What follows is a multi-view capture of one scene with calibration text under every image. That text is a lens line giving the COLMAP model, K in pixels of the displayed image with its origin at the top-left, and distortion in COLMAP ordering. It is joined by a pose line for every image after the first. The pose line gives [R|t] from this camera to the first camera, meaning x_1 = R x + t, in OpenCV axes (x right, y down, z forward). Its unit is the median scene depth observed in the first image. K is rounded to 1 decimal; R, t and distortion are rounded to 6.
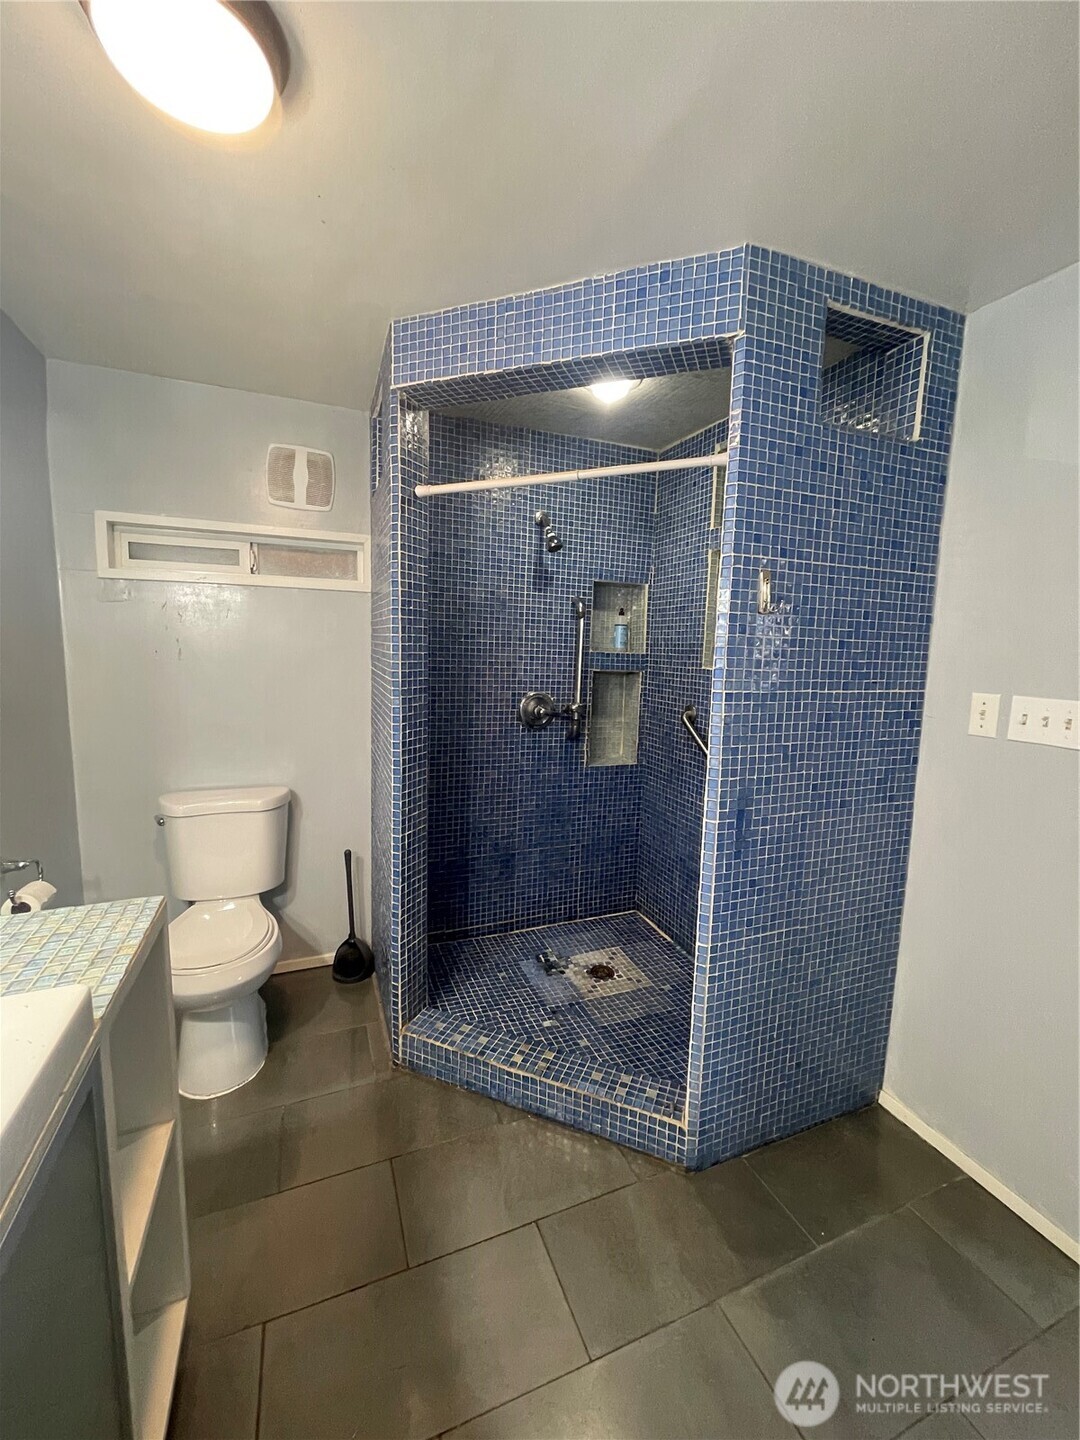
lens RADIAL K [[578.4, 0, 539.4], [0, 578.4, 715.1], [0, 0, 1]] dist [-0.001149, 0.000354]
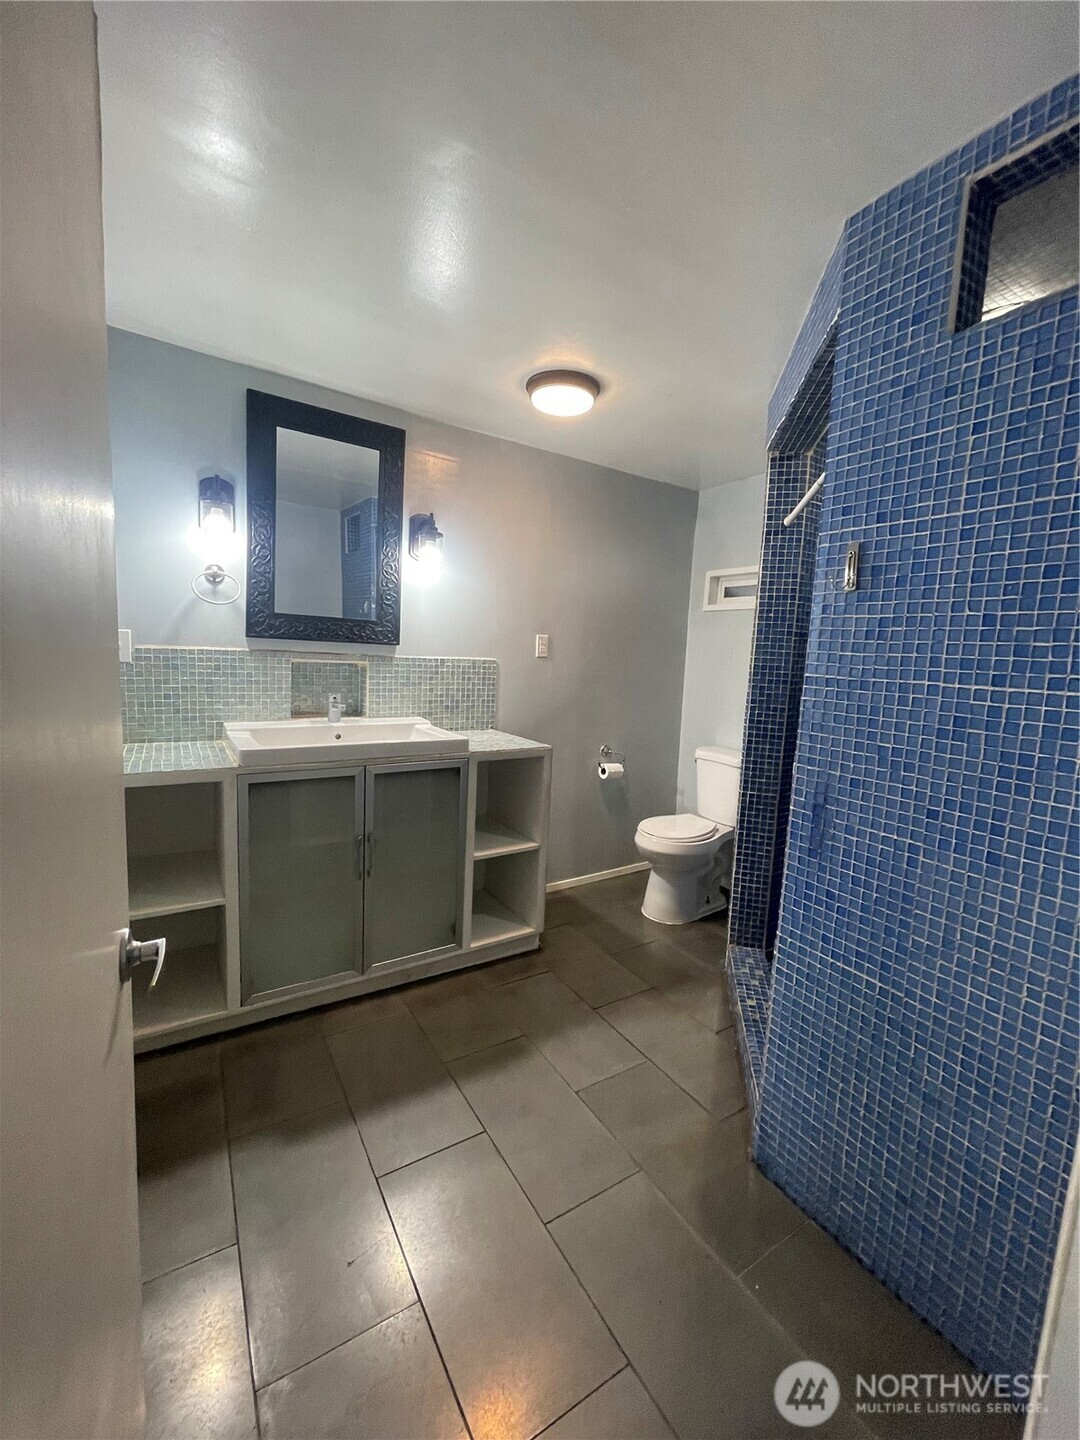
lens RADIAL K [[578.4, 0, 539.4], [0, 578.4, 715.1], [0, 0, 1]] dist [-0.001149, 0.000354]
pose [[0.168128, 0.093997, -0.981273, 1.106969], [-0.154475, 0.985657, 0.067950, 0.026851], [0.973586, 0.140158, 0.180237, 0.358571]]
